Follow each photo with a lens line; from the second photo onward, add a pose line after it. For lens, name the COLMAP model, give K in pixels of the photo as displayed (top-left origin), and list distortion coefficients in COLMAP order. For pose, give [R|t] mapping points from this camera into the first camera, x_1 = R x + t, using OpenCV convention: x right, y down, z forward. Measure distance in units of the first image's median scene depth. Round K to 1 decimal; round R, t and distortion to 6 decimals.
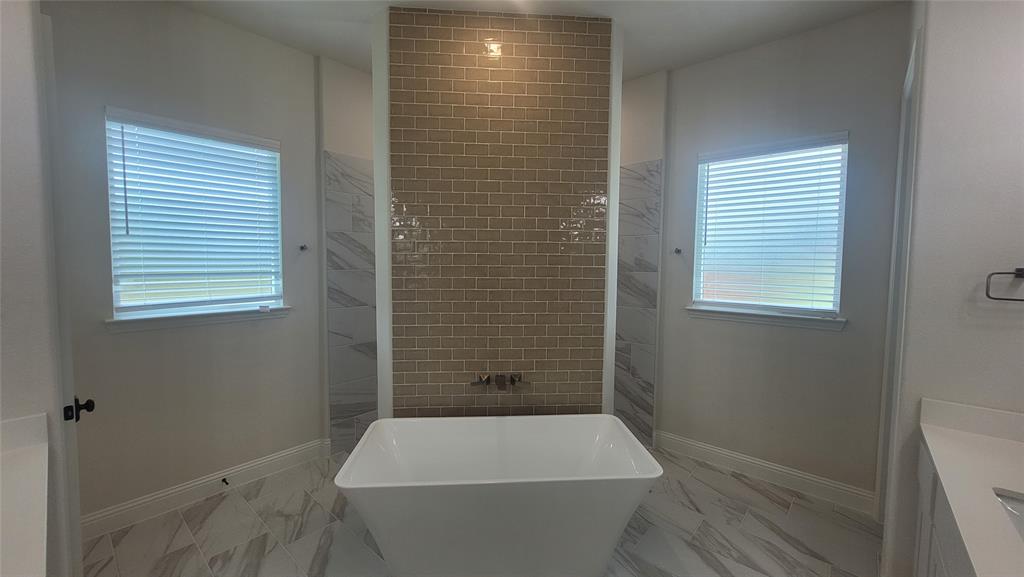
lens RADIAL K [[404.7, 0, 509.8], [0, 404.7, 285.2], [0, 0, 1]] dist [0.001600, -0.000210]
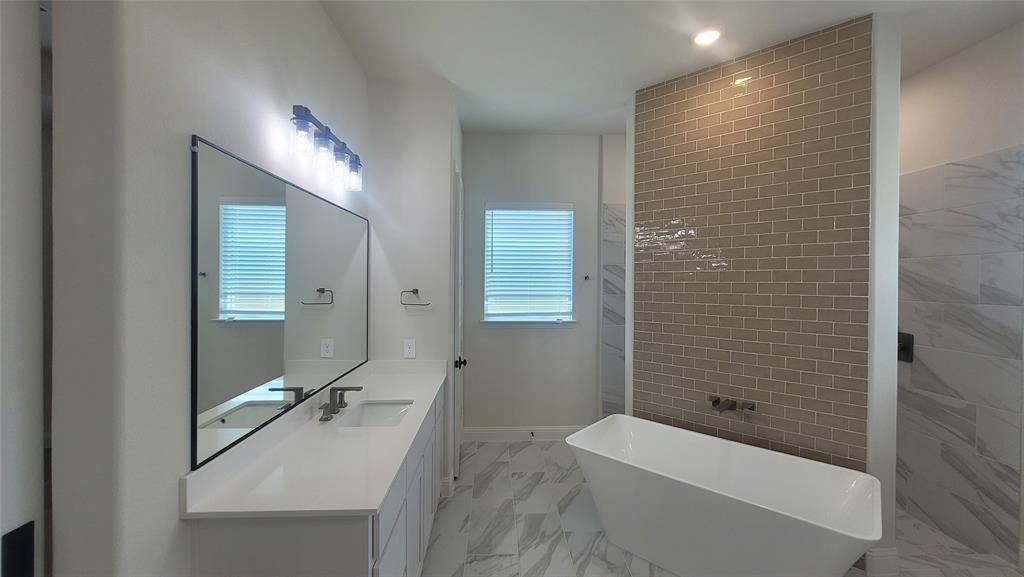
lens RADIAL K [[404.7, 0, 509.8], [0, 404.7, 285.2], [0, 0, 1]] dist [0.001600, -0.000210]
pose [[0.689133, 0.001492, -0.724633, 0.332901], [-0.043378, 0.998290, -0.039197, -0.004012], [0.723336, 0.058445, 0.688019, -0.128203]]
